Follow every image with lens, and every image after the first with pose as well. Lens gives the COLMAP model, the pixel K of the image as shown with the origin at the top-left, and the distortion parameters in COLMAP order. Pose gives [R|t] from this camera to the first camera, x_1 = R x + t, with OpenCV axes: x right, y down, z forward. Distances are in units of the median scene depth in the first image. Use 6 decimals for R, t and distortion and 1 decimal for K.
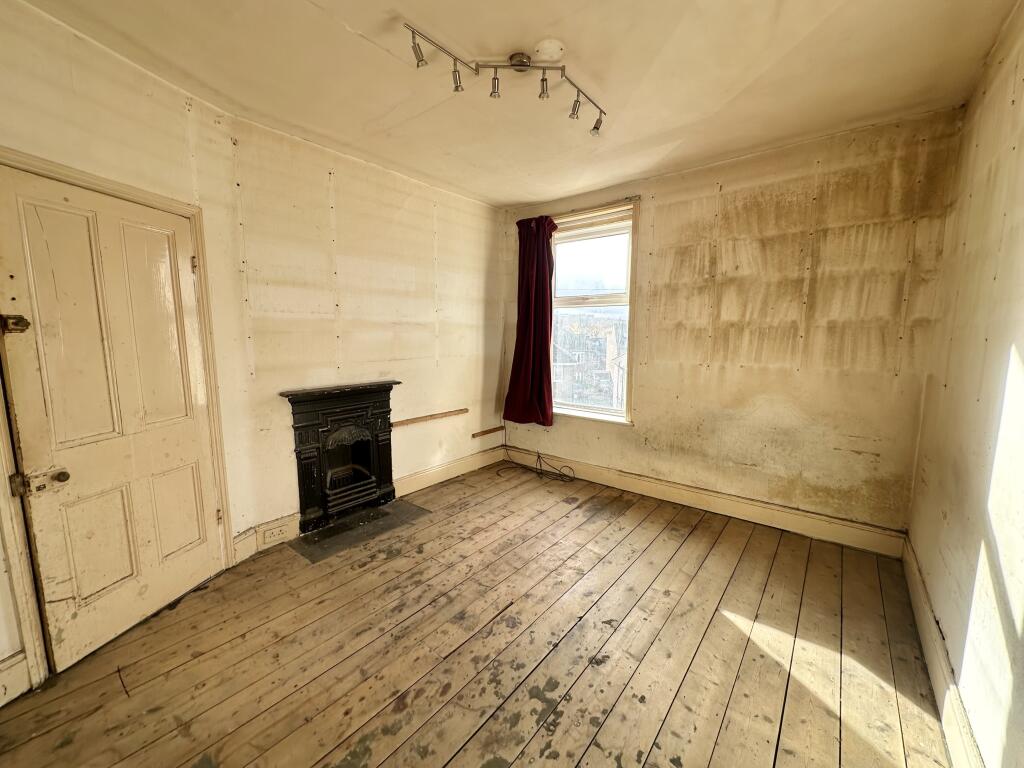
lens RADIAL K [[410.1, 0, 511.5], [0, 410.1, 384.4], [0, 0, 1]] dist [-0.003495, 0.000187]
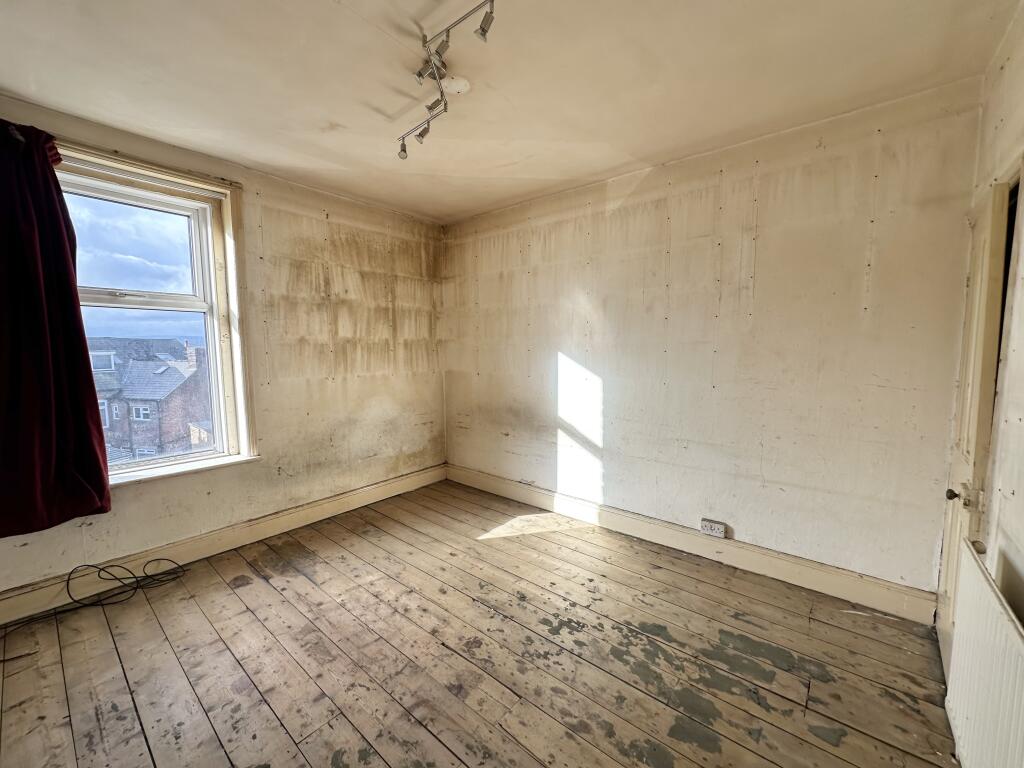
lens RADIAL K [[410.1, 0, 511.5], [0, 410.1, 384.4], [0, 0, 1]] dist [-0.003495, 0.000187]
pose [[0.008527, -0.091677, 0.995752, -0.629893], [0.126282, 0.987915, 0.089874, -0.073376], [-0.991958, 0.124979, 0.020001, 0.560913]]
